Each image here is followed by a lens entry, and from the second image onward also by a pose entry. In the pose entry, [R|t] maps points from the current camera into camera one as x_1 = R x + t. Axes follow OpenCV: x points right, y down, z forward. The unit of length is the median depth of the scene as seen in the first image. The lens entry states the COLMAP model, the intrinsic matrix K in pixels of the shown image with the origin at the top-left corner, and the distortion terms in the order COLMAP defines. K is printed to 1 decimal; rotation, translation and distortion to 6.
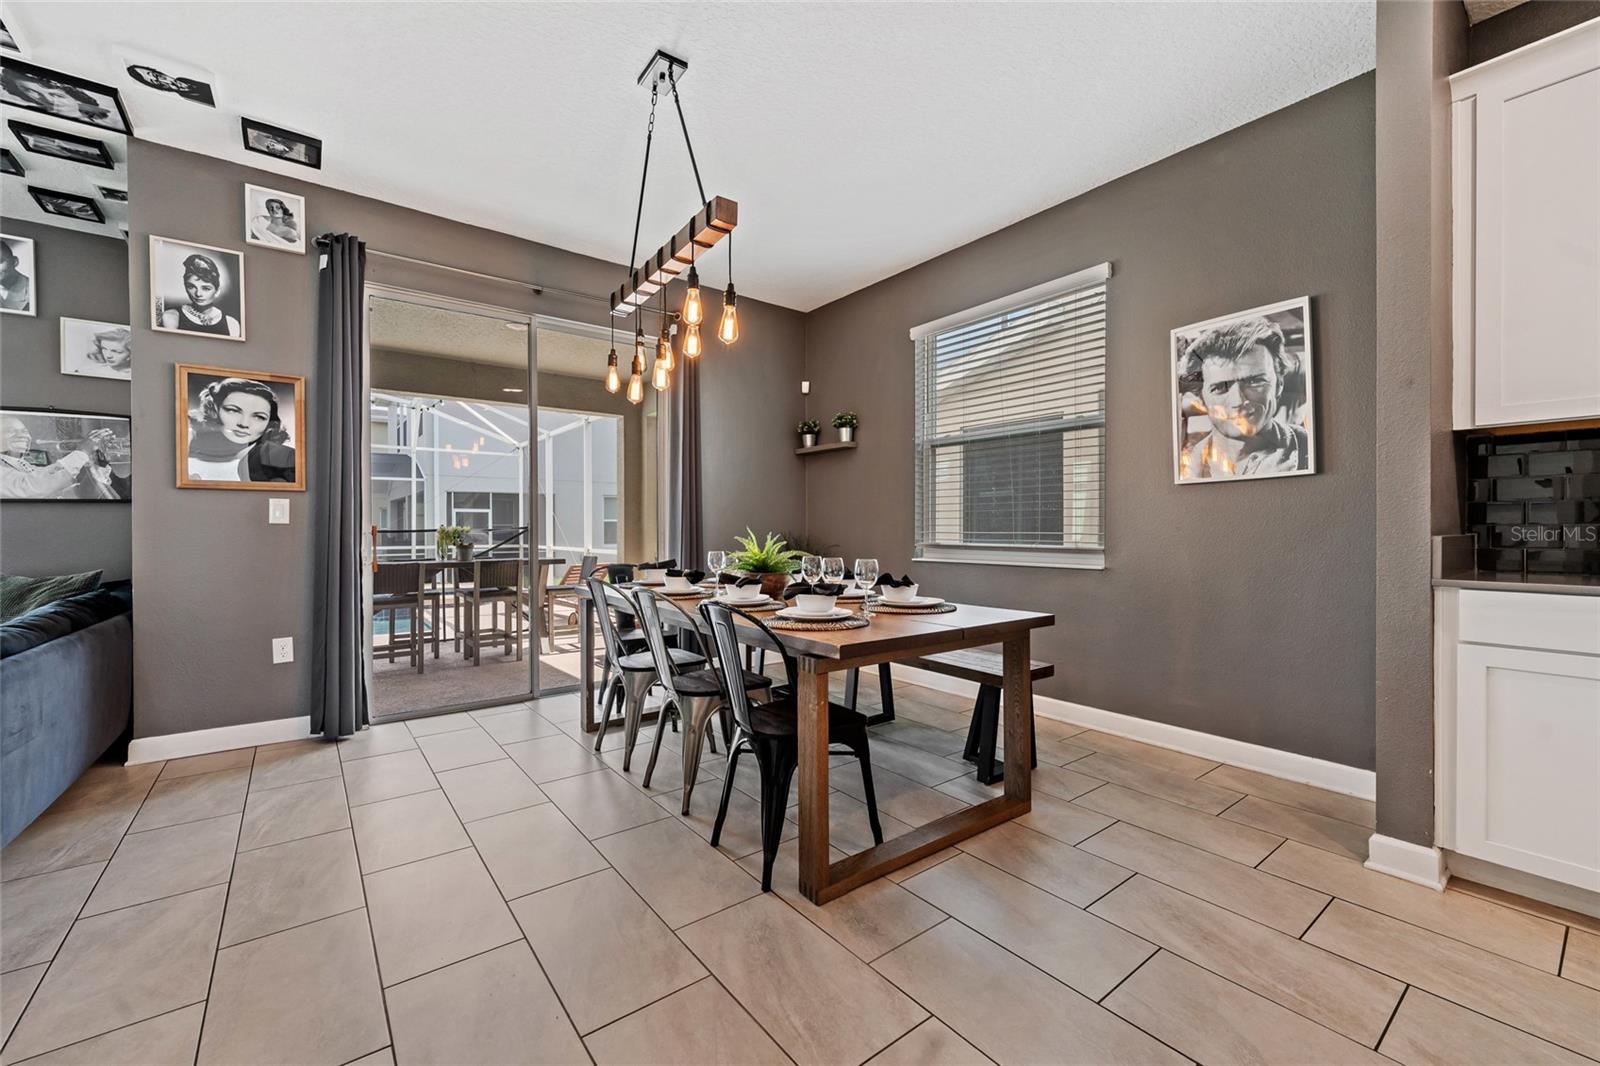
lens RADIAL K [[645.6, 0, 797.7], [0, 645.6, 532.4], [0, 0, 1]] dist [0.000644, -0.001010]
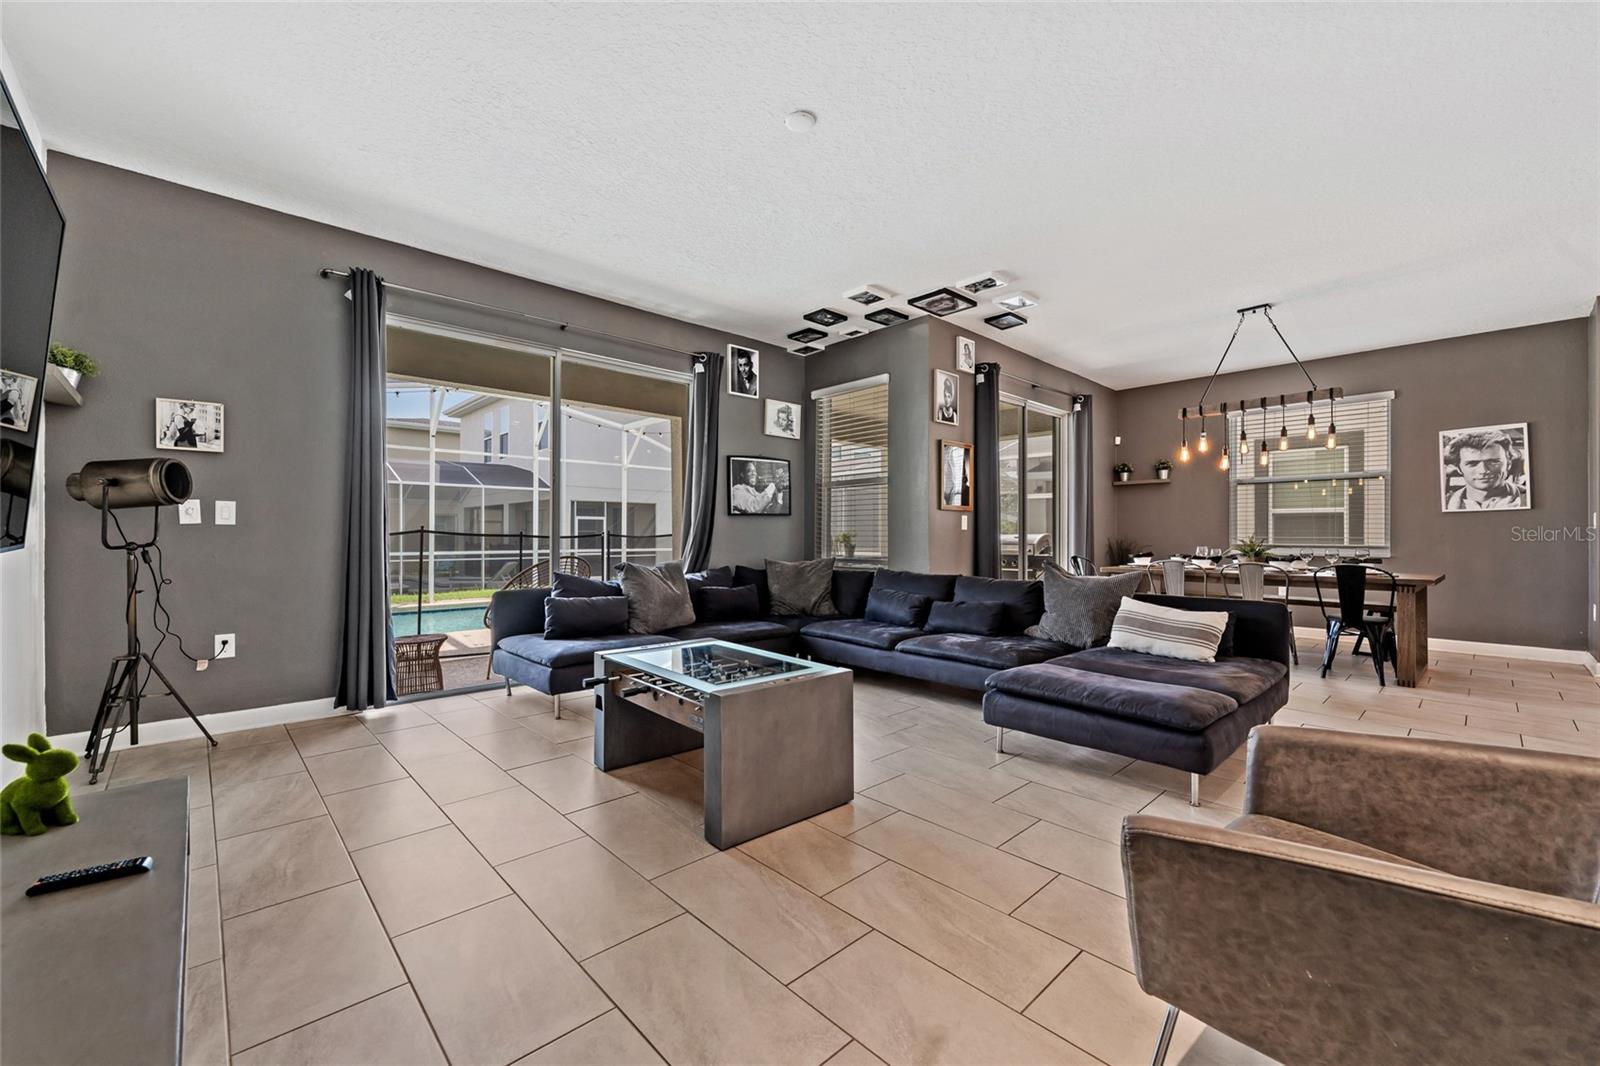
lens RADIAL K [[645.6, 0, 787.5], [0, 645.6, 534.6], [0, 0, 1]] dist [0.000644, -0.001010]
pose [[0.995648, 0.005166, 0.093053, -1.518848], [-0.004299, 0.999946, -0.009508, 0.019070], [-0.093097, 0.009066, 0.995616, -0.722392]]
